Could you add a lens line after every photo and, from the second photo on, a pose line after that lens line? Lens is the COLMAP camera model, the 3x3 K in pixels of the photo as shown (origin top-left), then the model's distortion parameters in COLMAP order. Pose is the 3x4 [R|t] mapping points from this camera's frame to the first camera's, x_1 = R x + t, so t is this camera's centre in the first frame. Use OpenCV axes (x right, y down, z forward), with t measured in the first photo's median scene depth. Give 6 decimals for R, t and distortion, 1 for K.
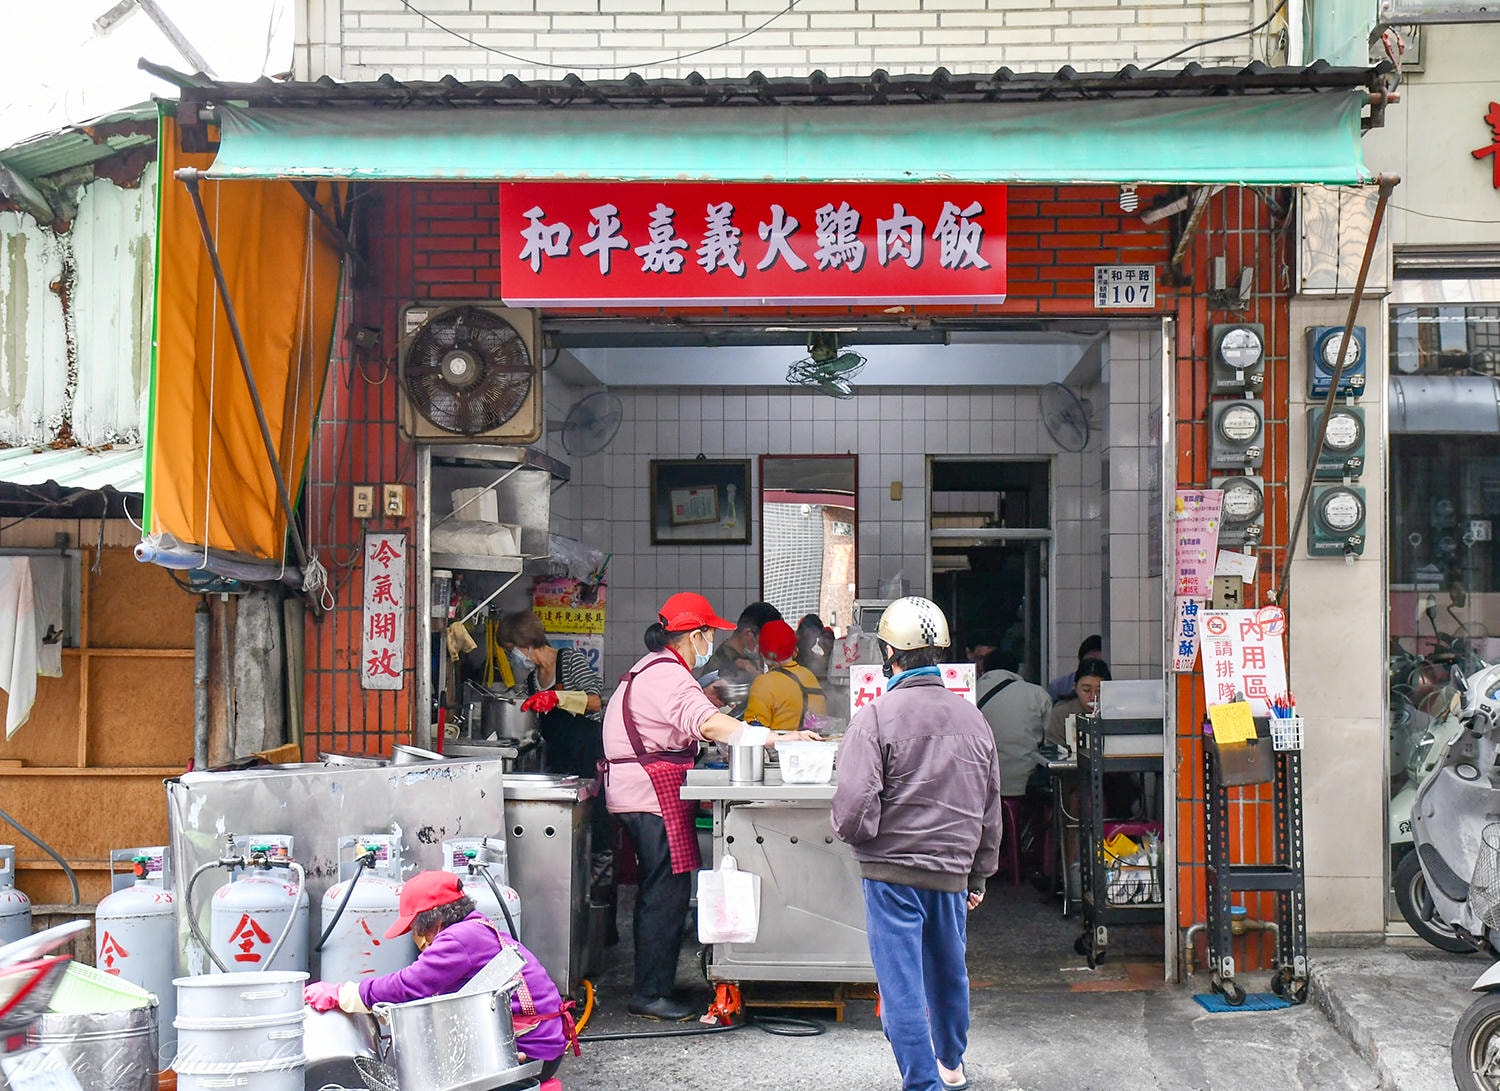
lens RADIAL K [[2130.9, 0, 751.0], [0, 2130.9, 547.8], [0, 0, 1]] dist [0.076175, 0.000000]
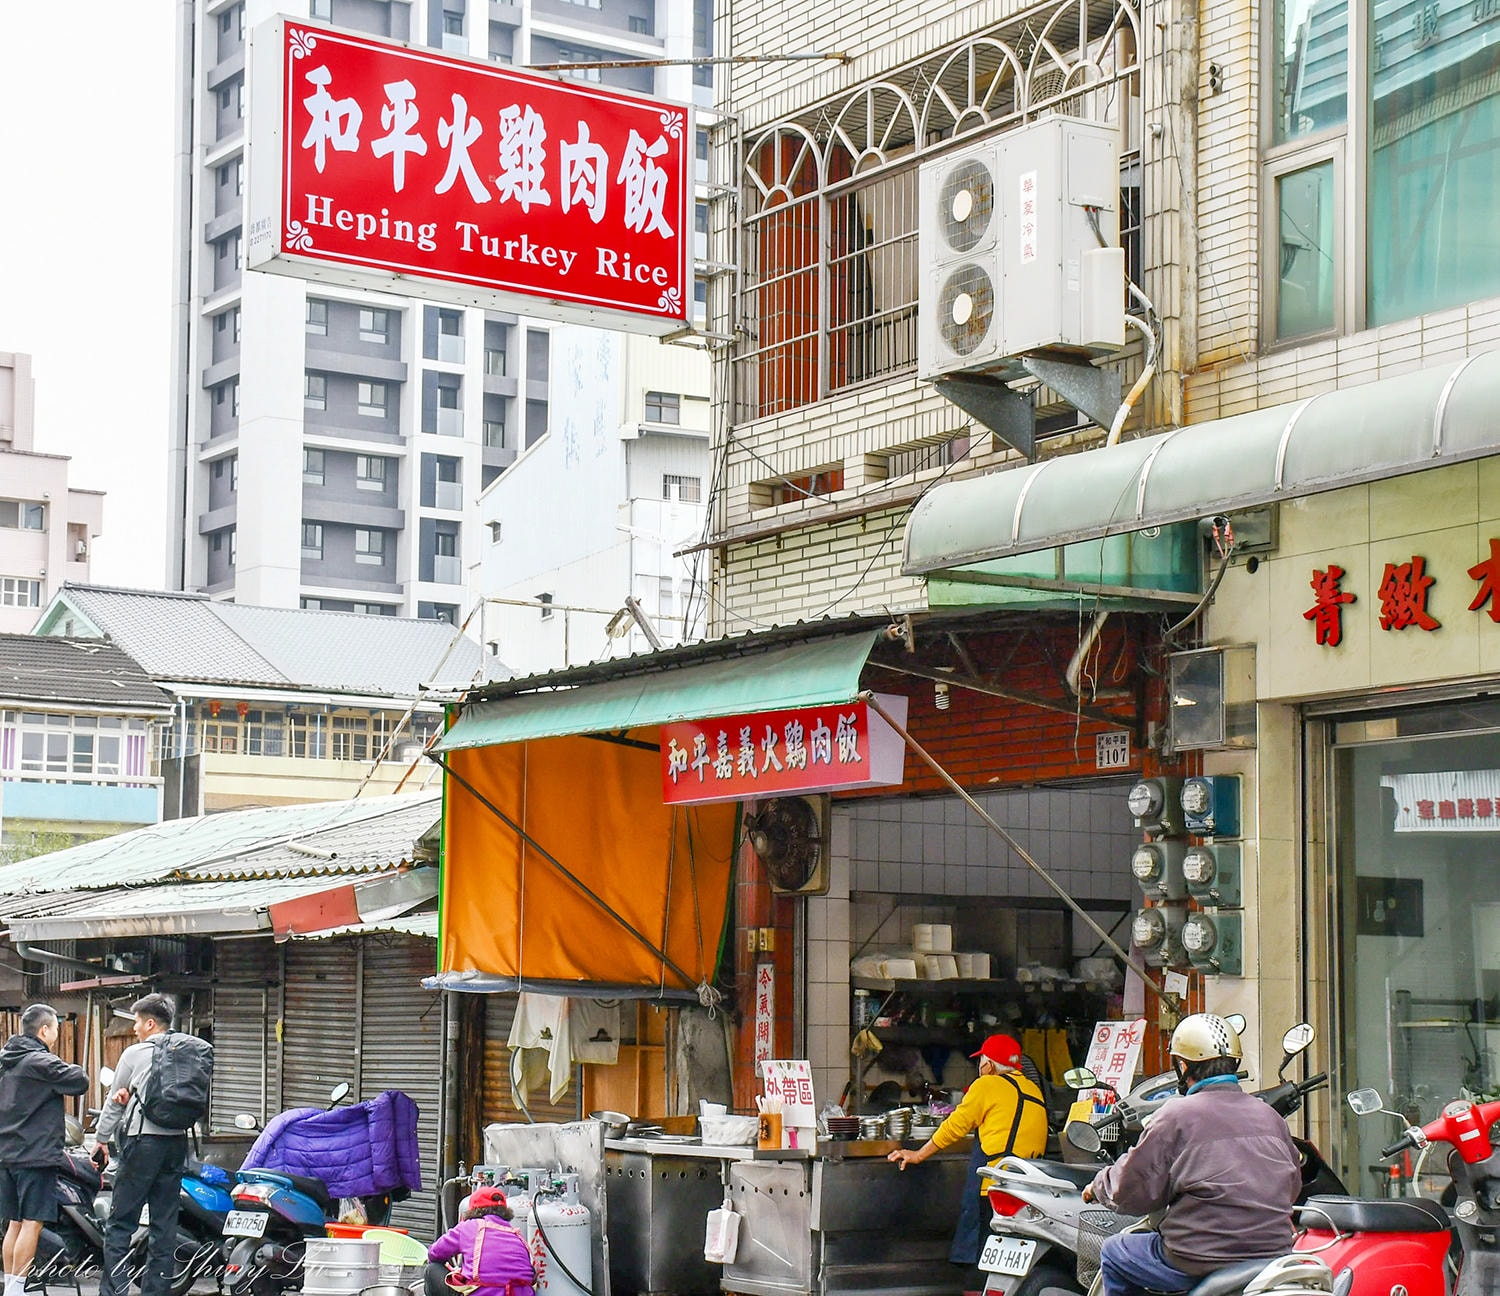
lens RADIAL K [[2878.2, 0, 750.0], [0, 2878.2, 648.0], [0, 0, 1]] dist [-0.025518, 0.000000]
pose [[0.589566, -0.096329, -0.801955, 1.376124], [-0.000968, 0.992778, -0.119962, 0.014268], [0.807720, 0.071502, 0.585215, -0.108904]]
